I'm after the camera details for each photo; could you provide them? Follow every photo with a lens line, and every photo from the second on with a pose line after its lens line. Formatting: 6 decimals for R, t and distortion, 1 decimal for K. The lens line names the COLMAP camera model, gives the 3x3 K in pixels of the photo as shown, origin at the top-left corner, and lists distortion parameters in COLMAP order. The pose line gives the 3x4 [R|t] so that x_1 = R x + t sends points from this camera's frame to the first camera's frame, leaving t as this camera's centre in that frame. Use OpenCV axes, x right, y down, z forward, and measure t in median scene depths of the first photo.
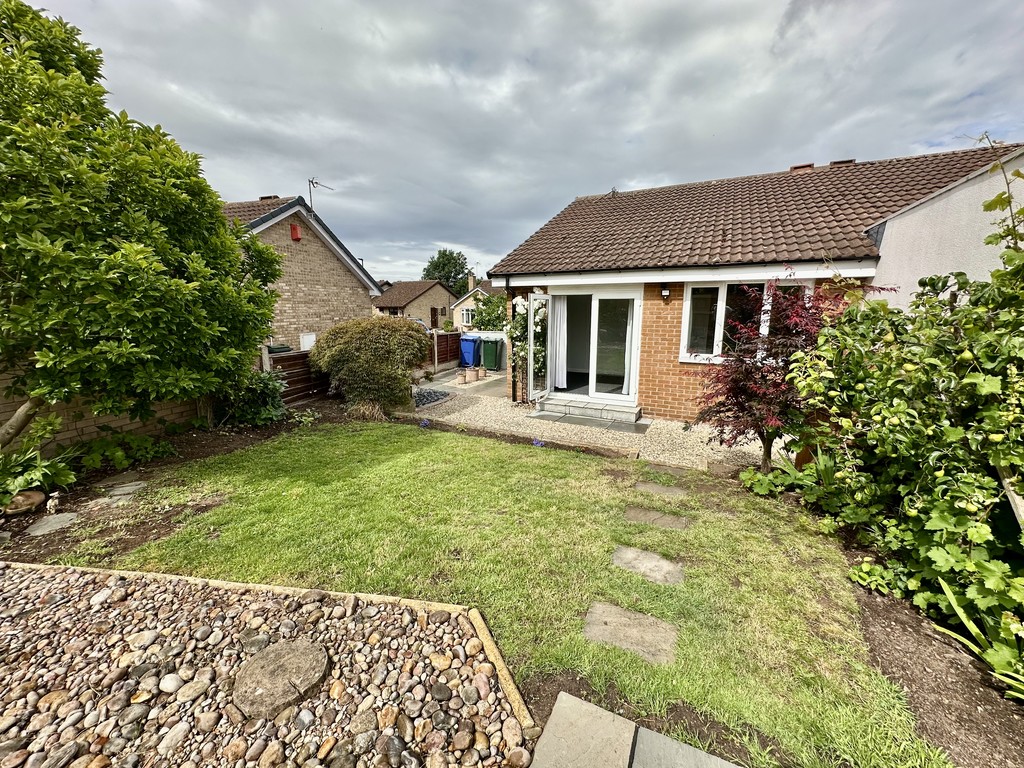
lens RADIAL K [[408.4, 0, 510.3], [0, 408.4, 381.7], [0, 0, 1]] dist [-0.001480, 0.000632]
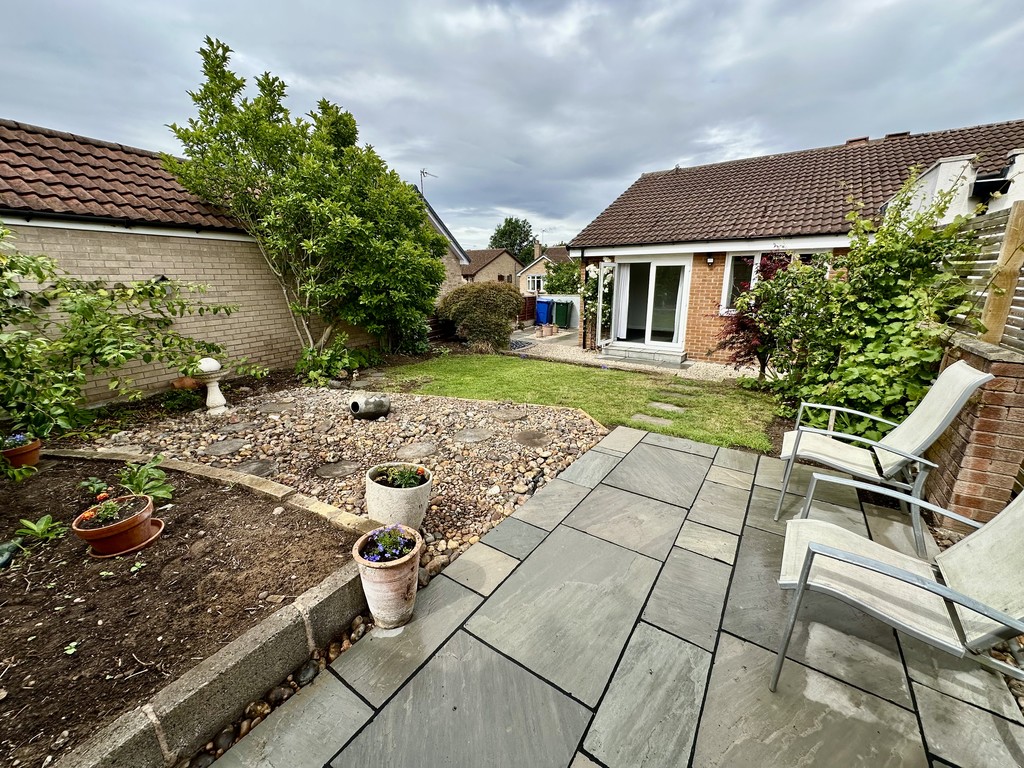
lens RADIAL K [[408.4, 0, 510.3], [0, 408.4, 381.7], [0, 0, 1]] dist [-0.001480, 0.000632]
pose [[0.989689, 0.029105, -0.140244, -0.039741], [-0.018360, 0.996838, 0.077308, 0.061365], [0.142050, -0.073936, 0.987094, -0.317165]]
